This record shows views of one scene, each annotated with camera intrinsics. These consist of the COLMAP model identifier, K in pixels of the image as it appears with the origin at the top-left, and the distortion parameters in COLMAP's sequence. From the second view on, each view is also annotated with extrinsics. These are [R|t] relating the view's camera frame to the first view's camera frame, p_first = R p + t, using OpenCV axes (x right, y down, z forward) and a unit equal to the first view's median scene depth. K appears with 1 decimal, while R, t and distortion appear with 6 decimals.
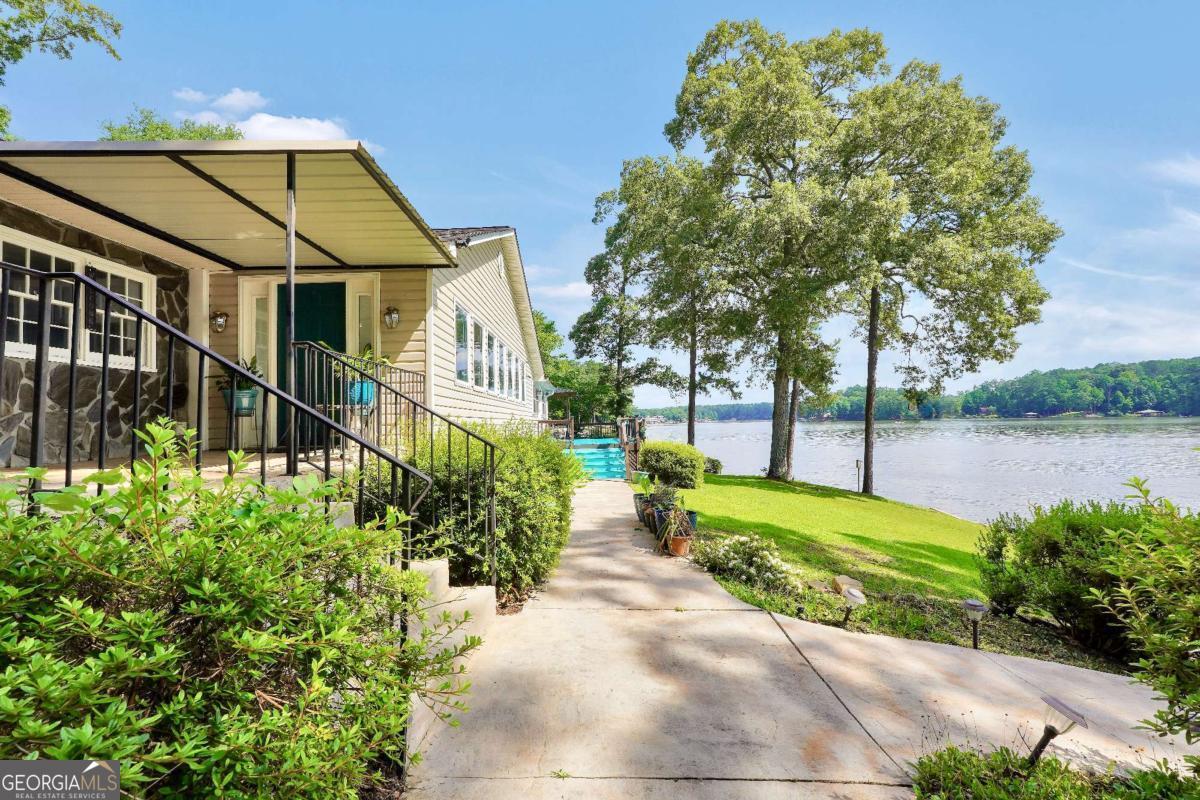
lens RADIAL K [[508.6, 0, 593.0], [0, 508.6, 402.1], [0, 0, 1]] dist [-0.002238, -0.000555]
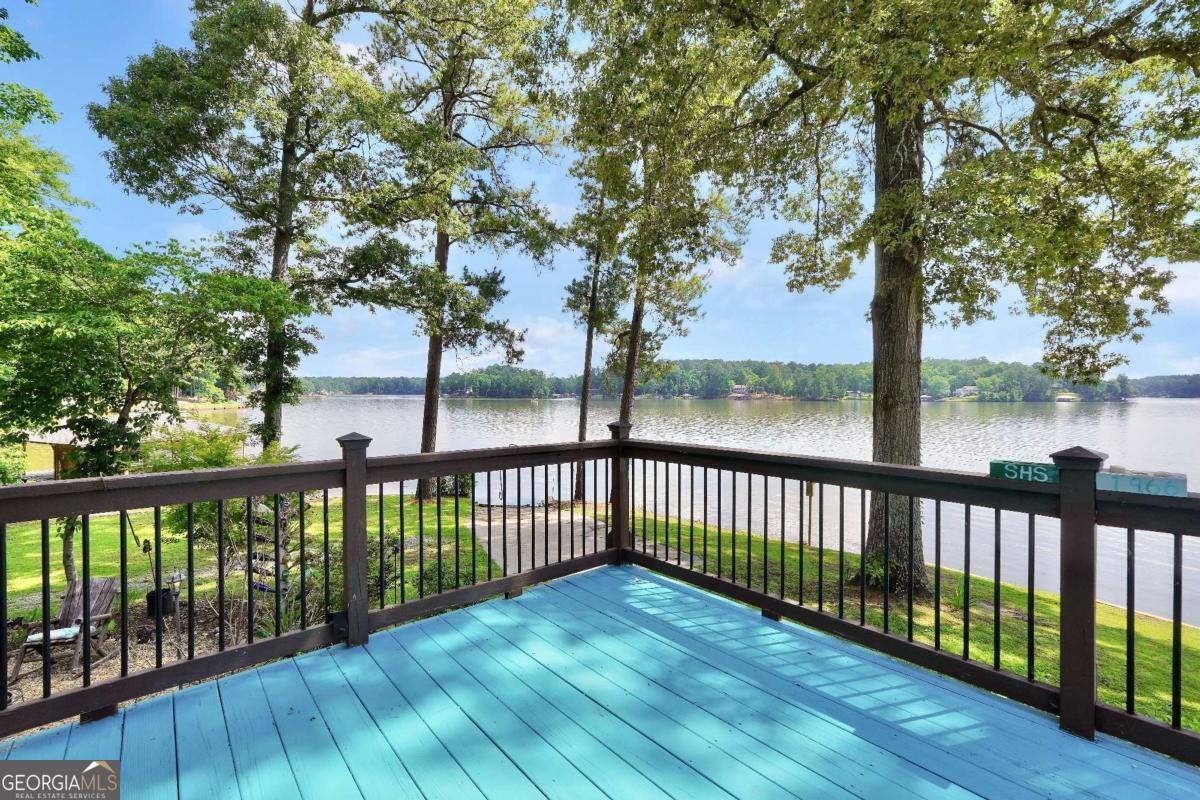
lens RADIAL K [[520.5, 0, 601.1], [0, 520.5, 394.7], [0, 0, 1]] dist [-0.002003, 0.000018]
pose [[0.768333, 0.022401, 0.639658, -0.012550], [-0.044242, 0.998856, 0.018162, 0.025037], [-0.638519, -0.042254, 0.768445, 0.885696]]
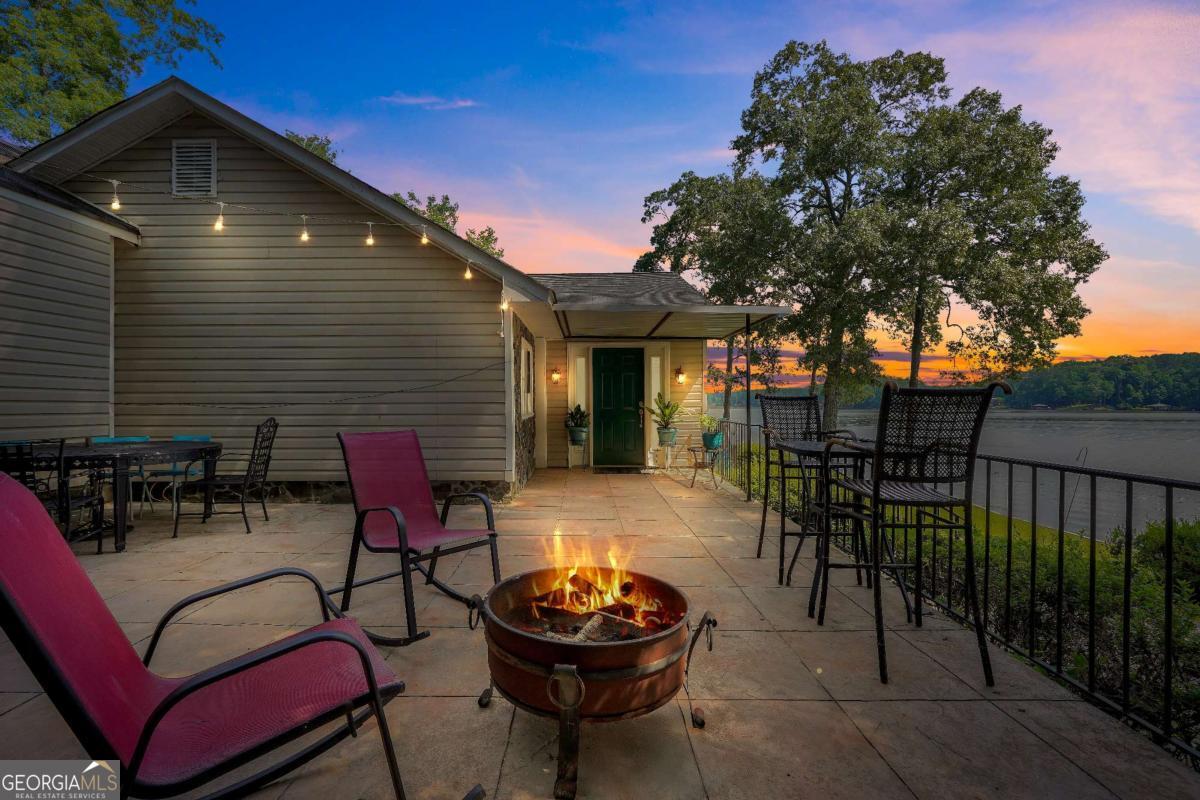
lens RADIAL K [[510.8, 0, 595.9], [0, 510.8, 405.3], [0, 0, 1]] dist [-0.003475, 0.000455]
pose [[0.999838, 0.017720, -0.003265, -0.129388], [-0.017577, 0.999069, 0.039398, -0.028004], [0.003960, -0.039334, 0.999218, -0.087540]]
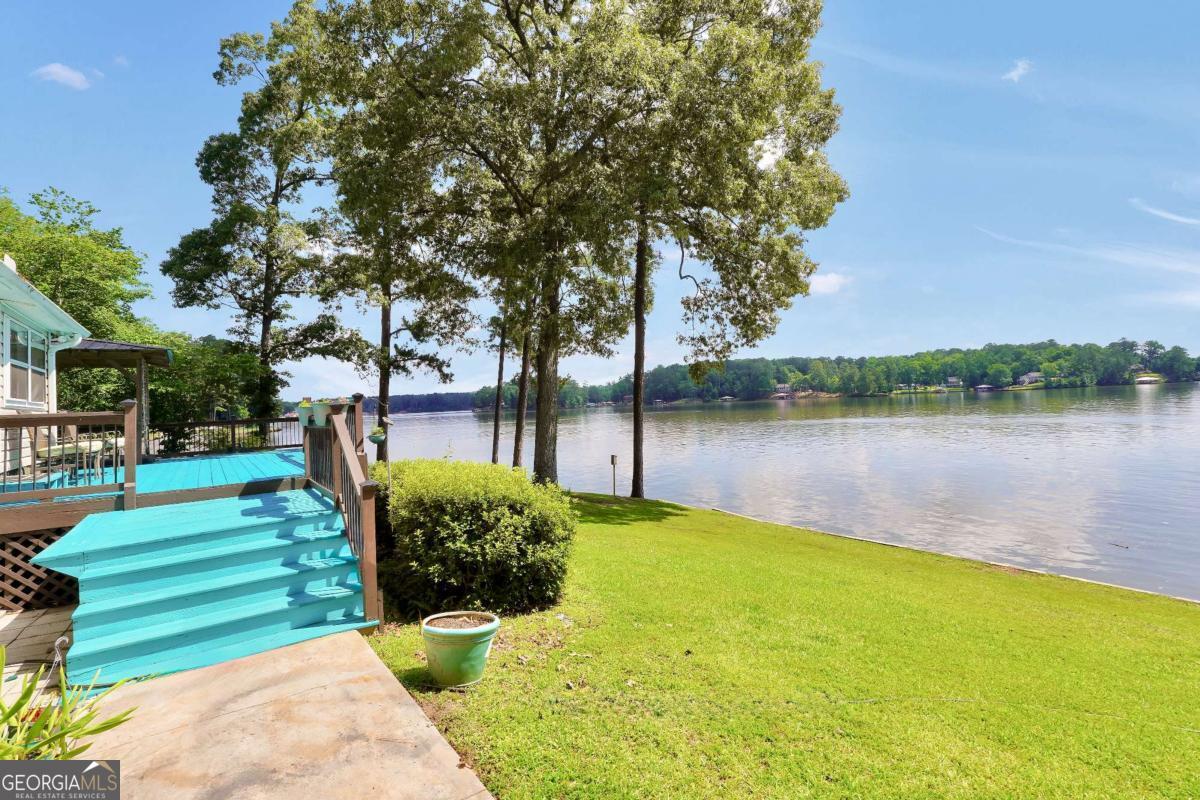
lens RADIAL K [[548.8, 0, 601.7], [0, 548.8, 381.8], [0, 0, 1]] dist [-0.001099, 0.000344]
pose [[0.815416, 0.005670, 0.578847, -0.001250], [0.005794, 0.999822, -0.017955, 0.015060], [-0.578846, 0.017995, 0.815238, 0.357938]]
